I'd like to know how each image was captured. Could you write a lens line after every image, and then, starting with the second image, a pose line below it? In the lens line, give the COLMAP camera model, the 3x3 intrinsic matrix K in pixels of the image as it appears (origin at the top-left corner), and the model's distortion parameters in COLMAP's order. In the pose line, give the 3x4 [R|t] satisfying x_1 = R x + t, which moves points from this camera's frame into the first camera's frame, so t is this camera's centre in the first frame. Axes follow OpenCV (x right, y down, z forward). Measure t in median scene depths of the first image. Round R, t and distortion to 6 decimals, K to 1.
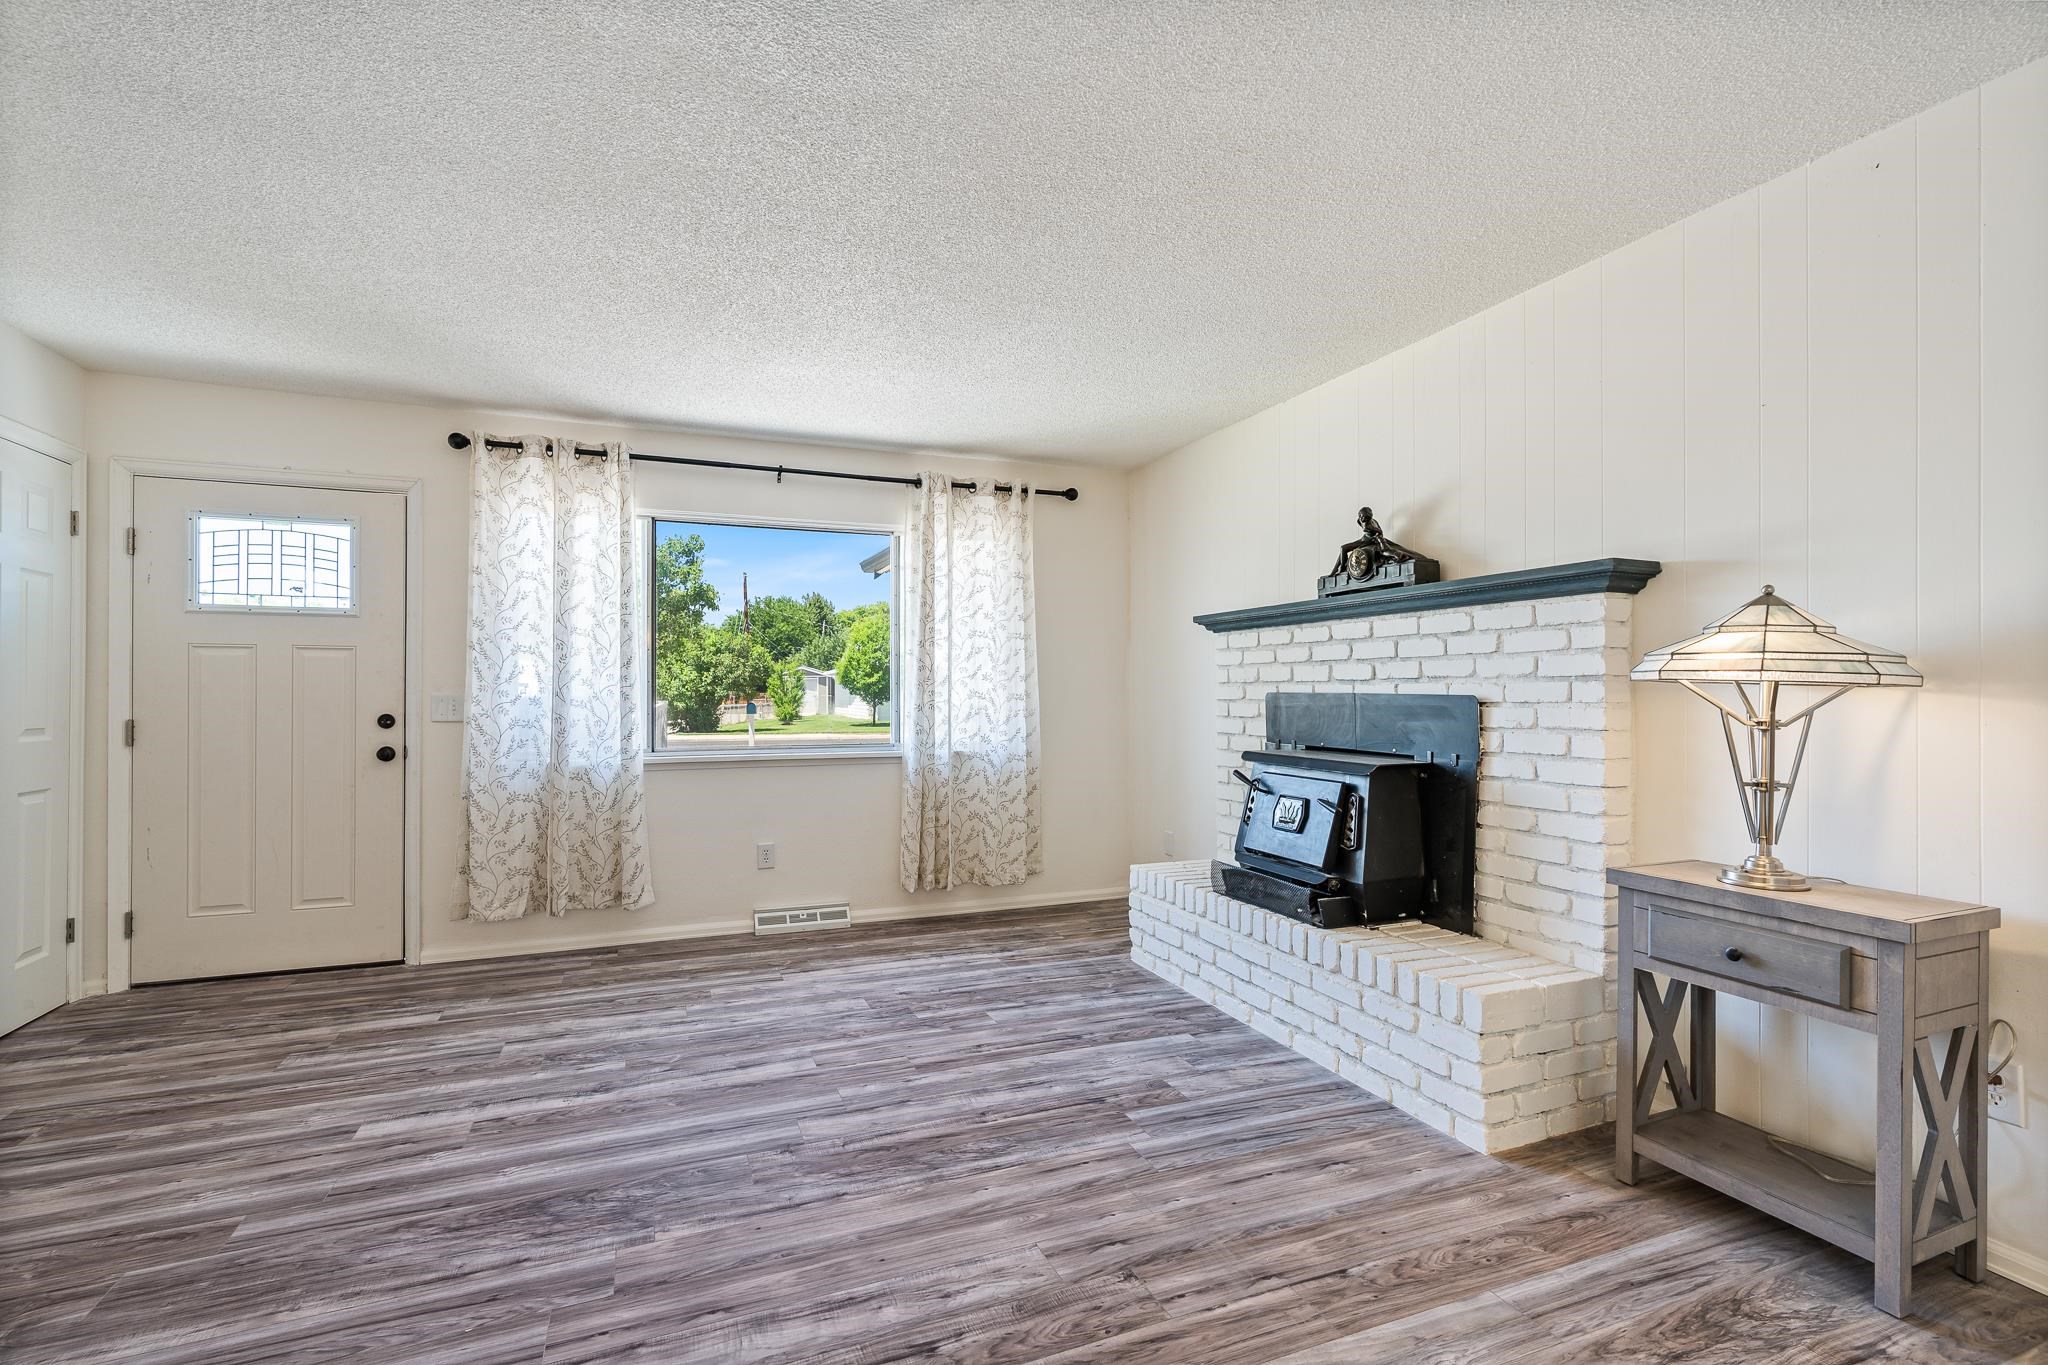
lens RADIAL K [[938.1, 0, 1008.8], [0, 938.1, 684.5], [0, 0, 1]] dist [-0.002253, 0.001563]
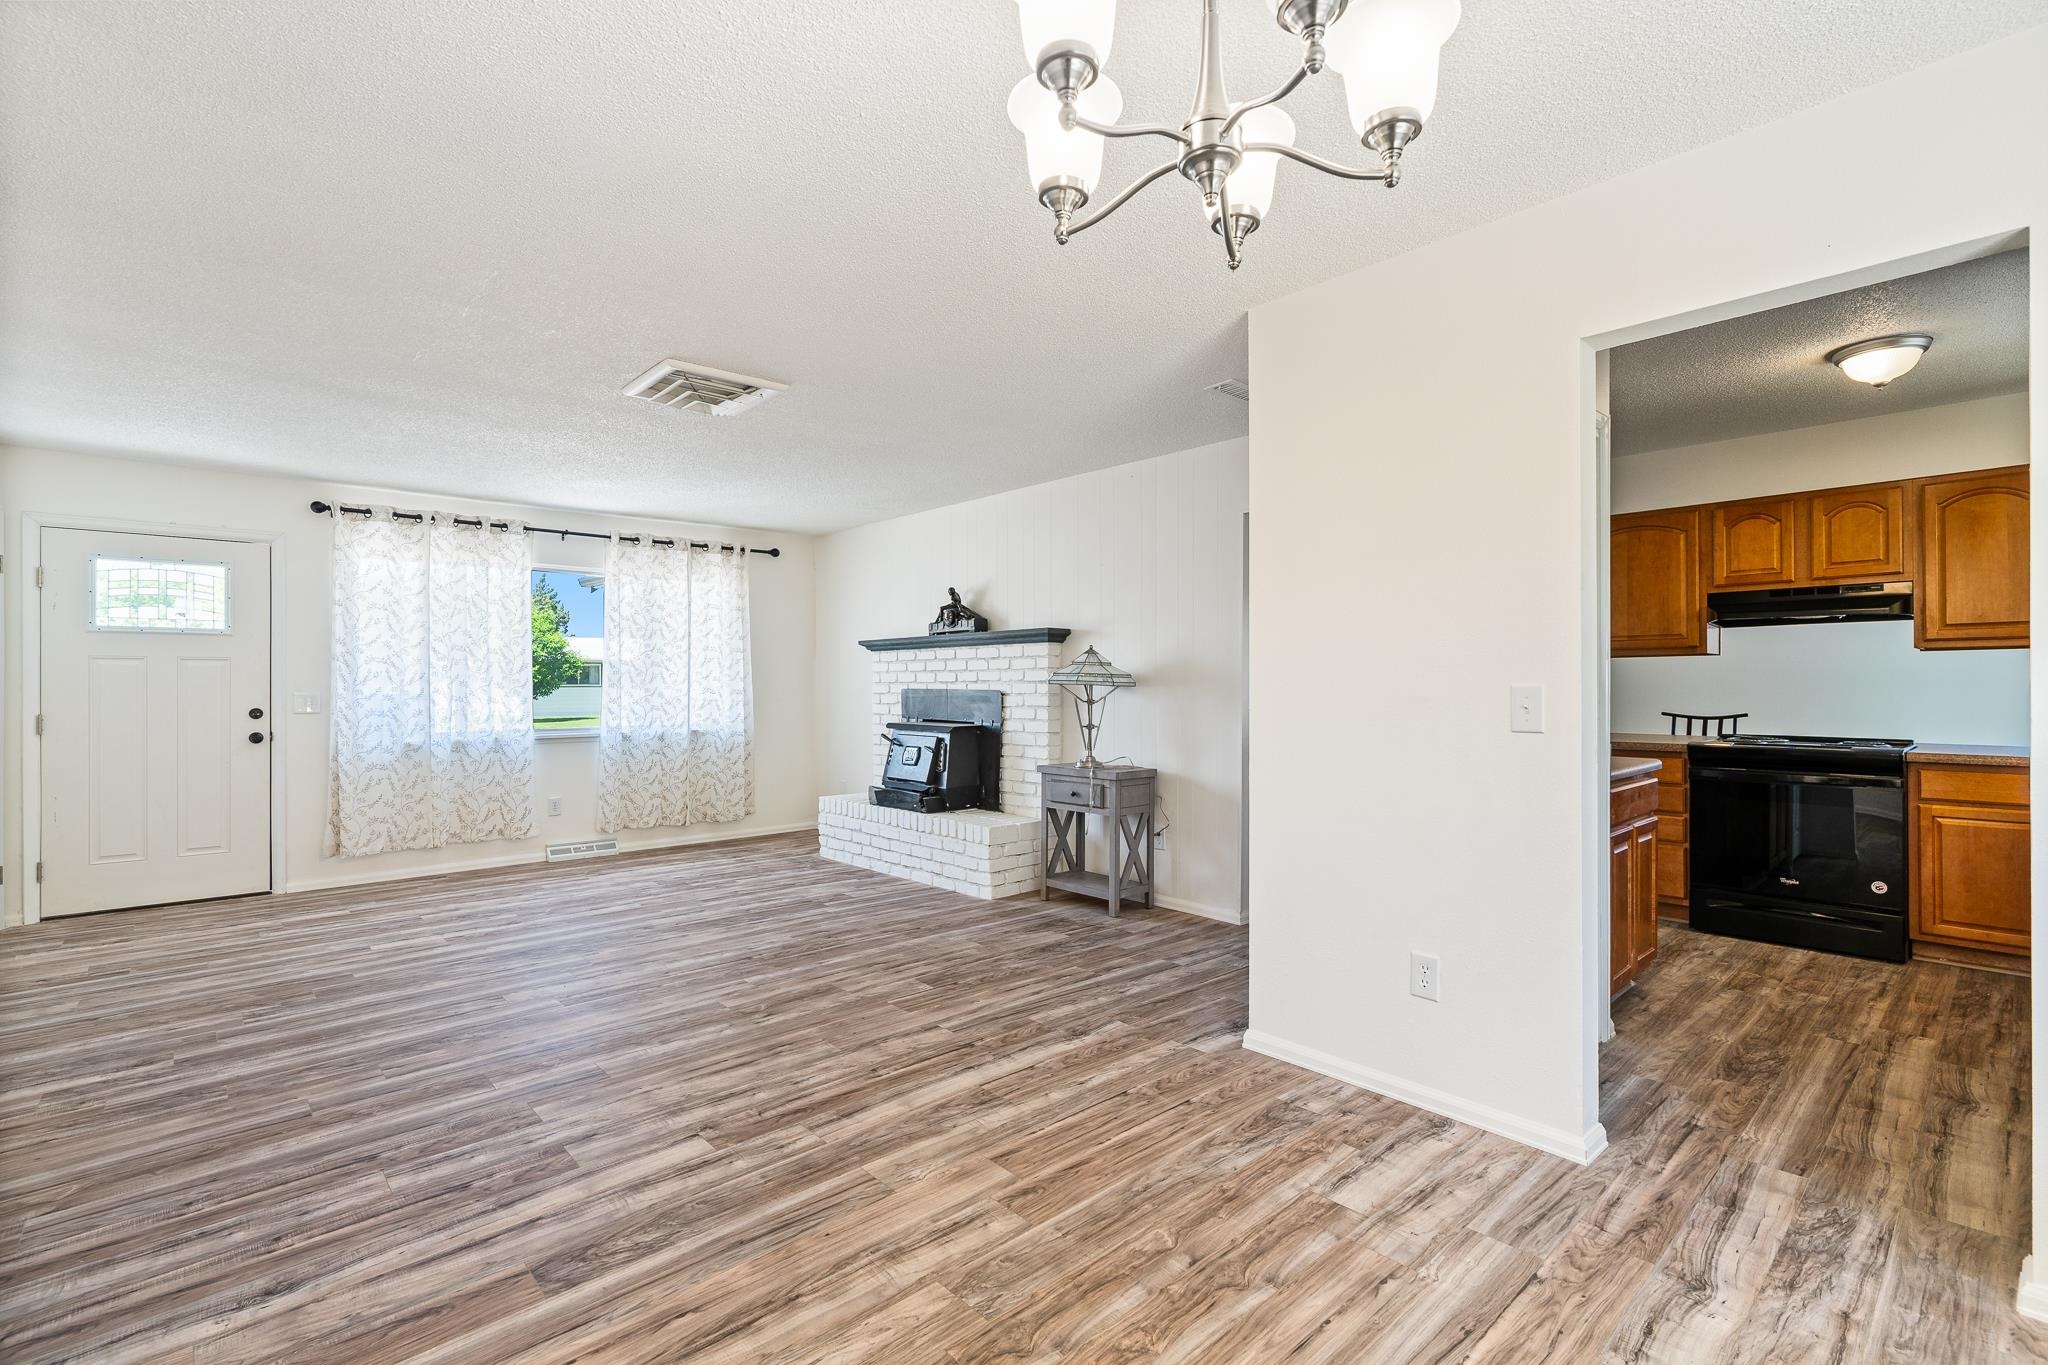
lens RADIAL K [[938.1, 0, 1037.8], [0, 938.1, 684.1], [0, 0, 1]] dist [-0.002253, 0.001563]
pose [[0.929373, -0.003468, 0.369125, -0.145434], [0.000966, 0.999975, 0.006962, -0.013577], [-0.369140, -0.006114, 0.929354, -0.796920]]
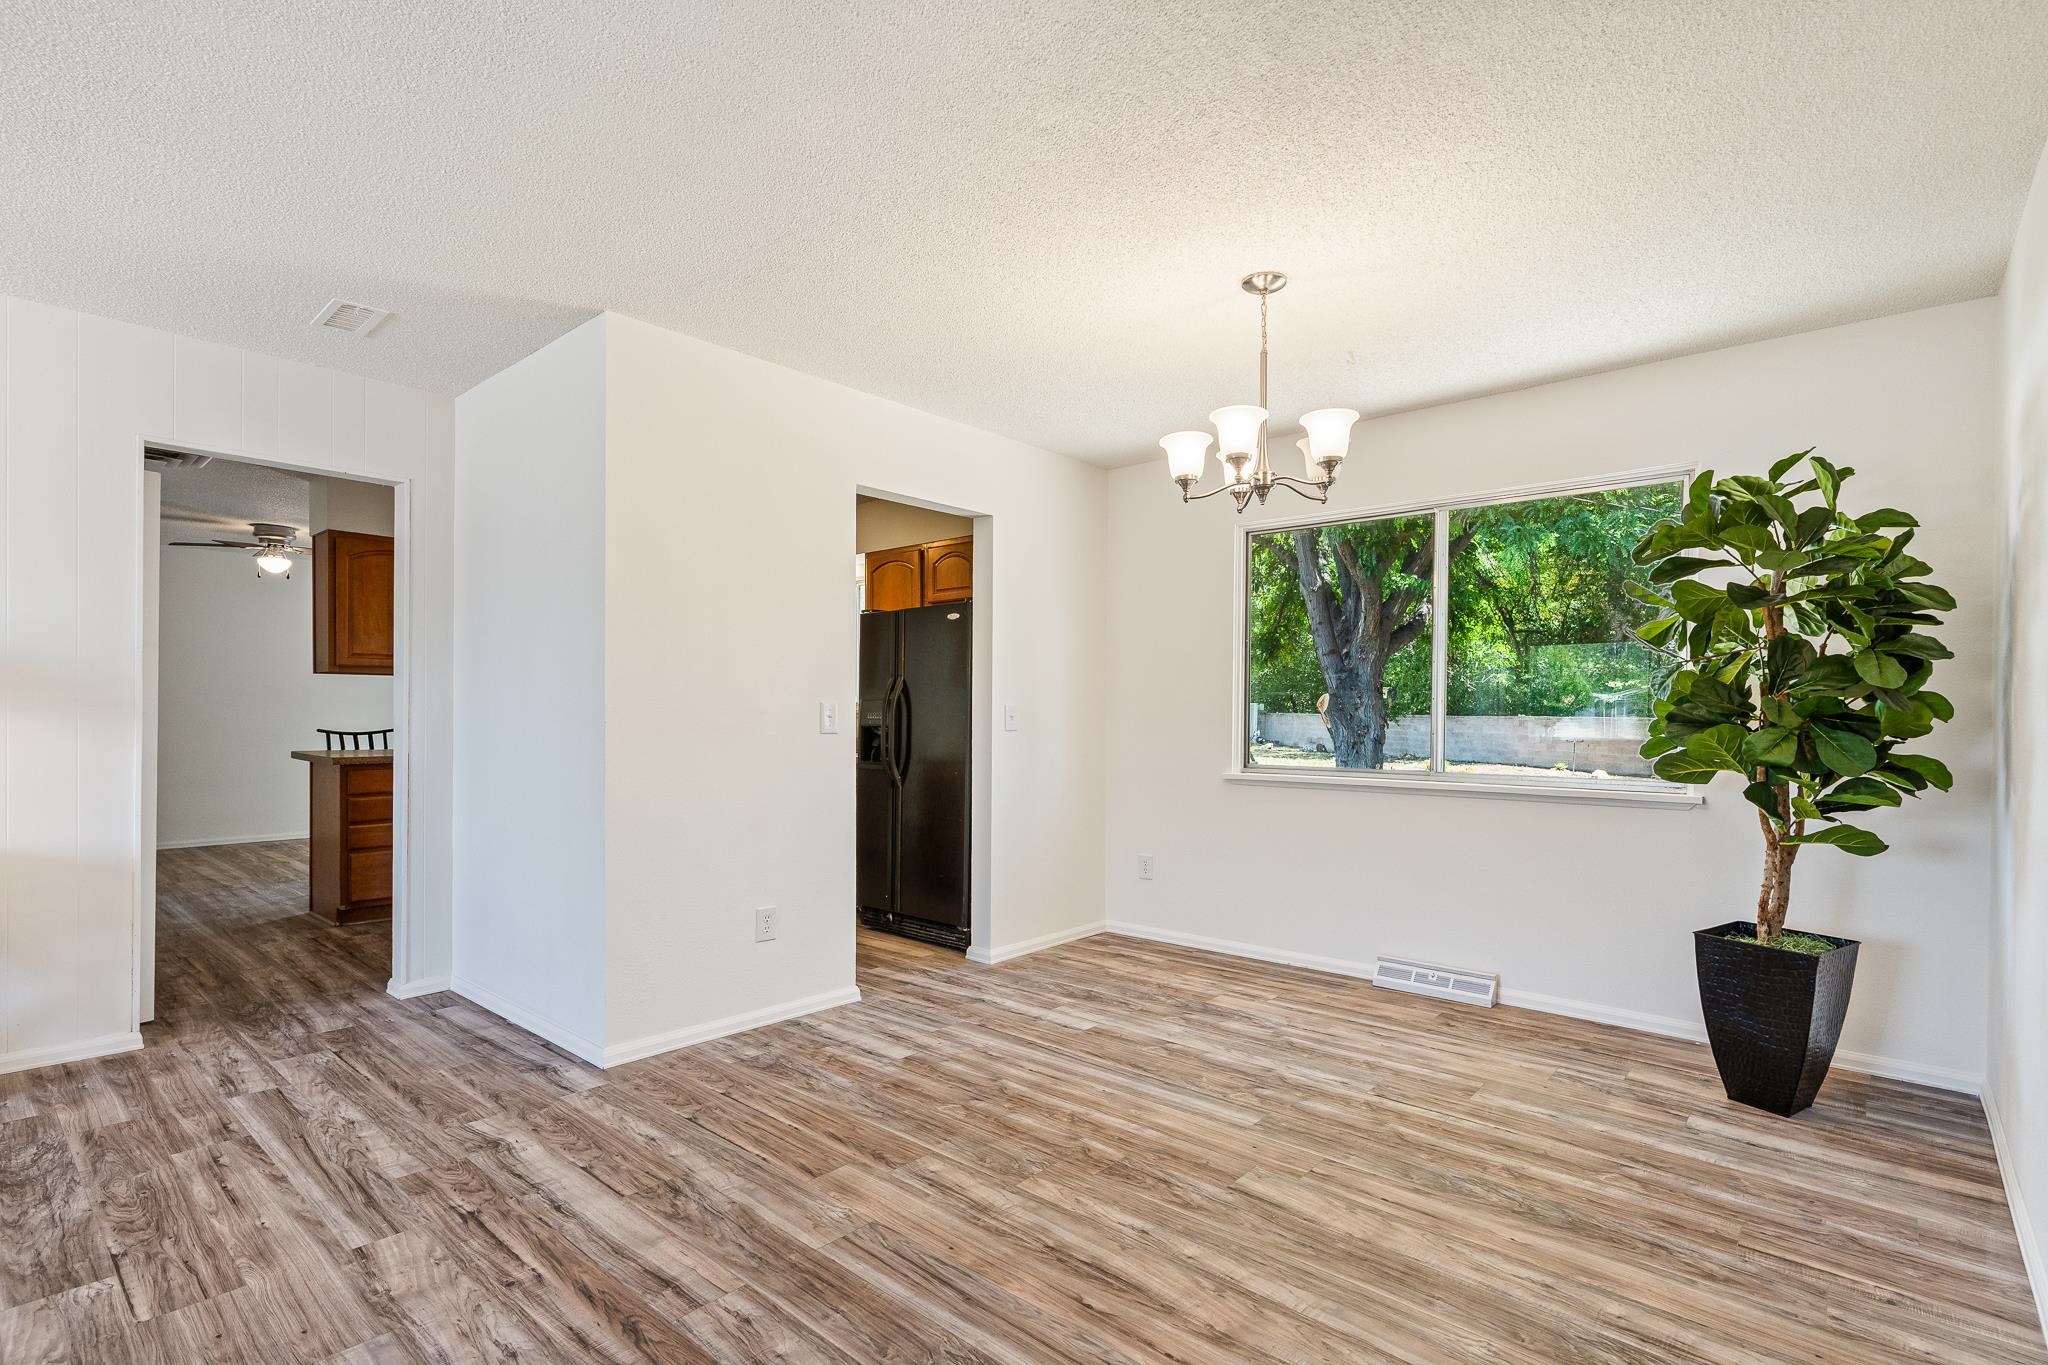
lens RADIAL K [[938.1, 0, 1017.5], [0, 938.1, 696.2], [0, 0, 1]] dist [-0.002253, 0.001563]
pose [[-0.453069, 0.011105, 0.891407, -0.613694], [-0.017175, 0.999628, -0.021182, 0.006922], [-0.891310, -0.024907, -0.452709, 0.071549]]
